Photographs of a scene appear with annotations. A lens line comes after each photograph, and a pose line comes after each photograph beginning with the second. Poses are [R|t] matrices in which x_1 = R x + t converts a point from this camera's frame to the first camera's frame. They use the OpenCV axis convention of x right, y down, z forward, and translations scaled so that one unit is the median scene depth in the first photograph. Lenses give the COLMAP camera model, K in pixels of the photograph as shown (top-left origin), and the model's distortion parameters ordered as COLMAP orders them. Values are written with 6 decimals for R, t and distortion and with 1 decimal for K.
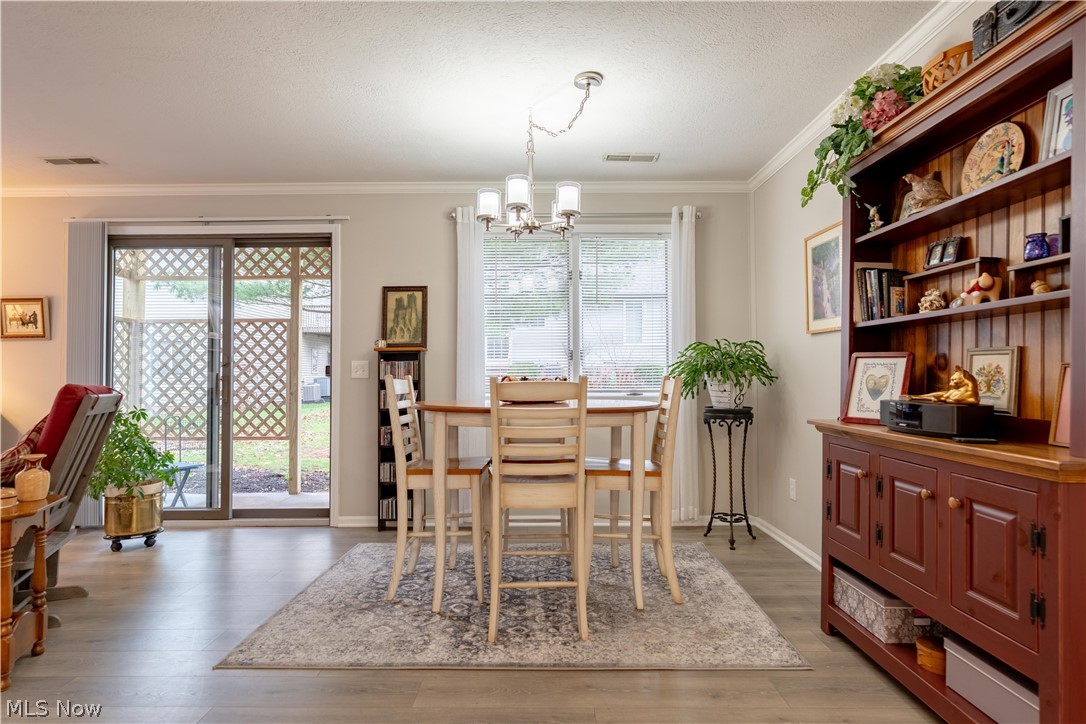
lens RADIAL K [[612.3, 0, 545.5], [0, 612.3, 366.5], [0, 0, 1]] dist [-0.001645, -0.000546]
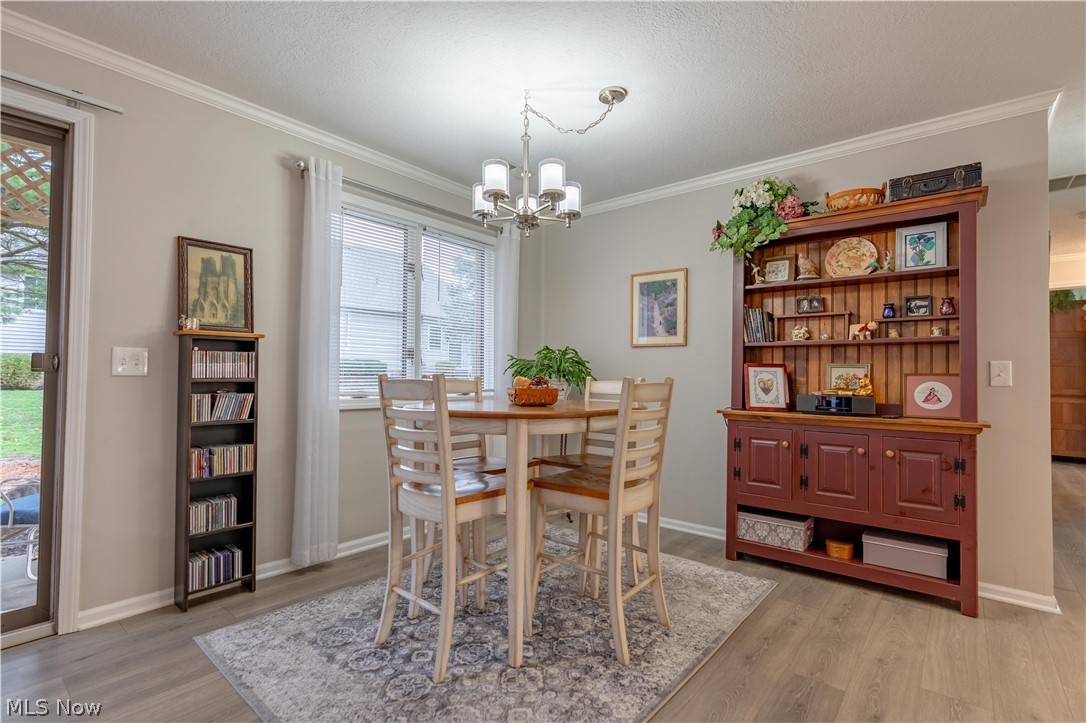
lens RADIAL K [[514.8, 0, 548.4], [0, 514.8, 365.7], [0, 0, 1]] dist [0.002956, 0.000711]
pose [[0.629904, 0.027191, 0.776197, -0.449443], [-0.022482, 0.999607, -0.016772, 0.008795], [-0.776348, -0.006886, 0.630267, 0.349490]]
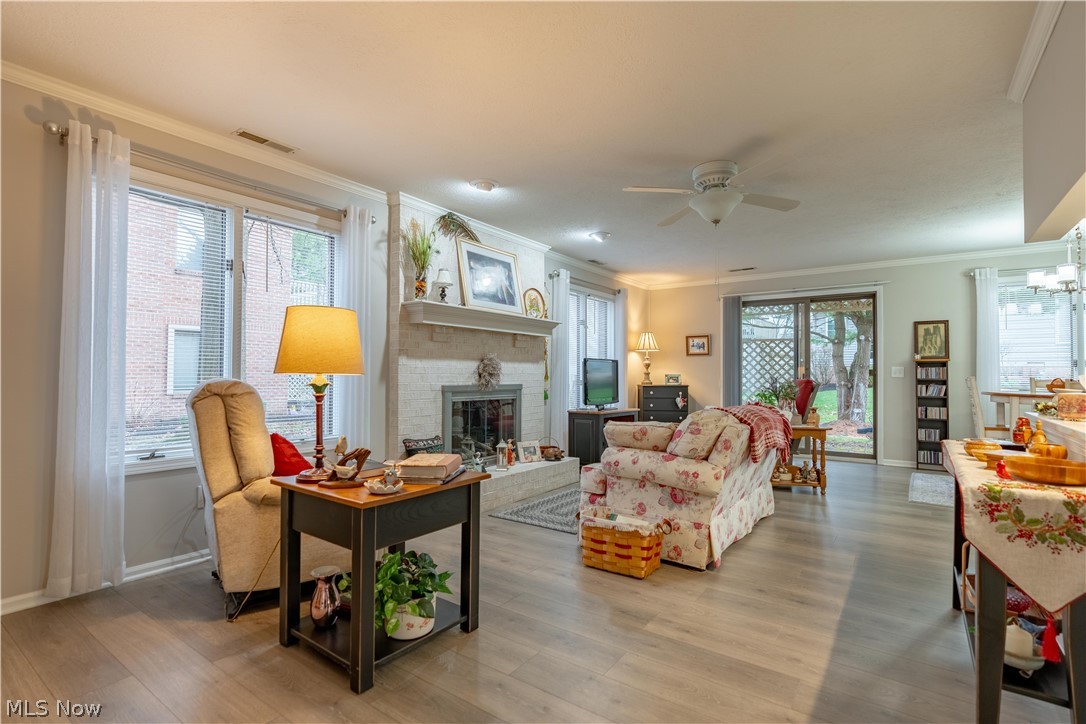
lens RADIAL K [[514.8, 0, 545.9], [0, 514.8, 361.5], [0, 0, 1]] dist [0.002956, 0.000711]
pose [[0.821001, -0.001686, -0.570925, -0.292543], [-0.005748, 0.999921, -0.011218, -0.002429], [0.570898, 0.012492, 0.820926, -0.711460]]
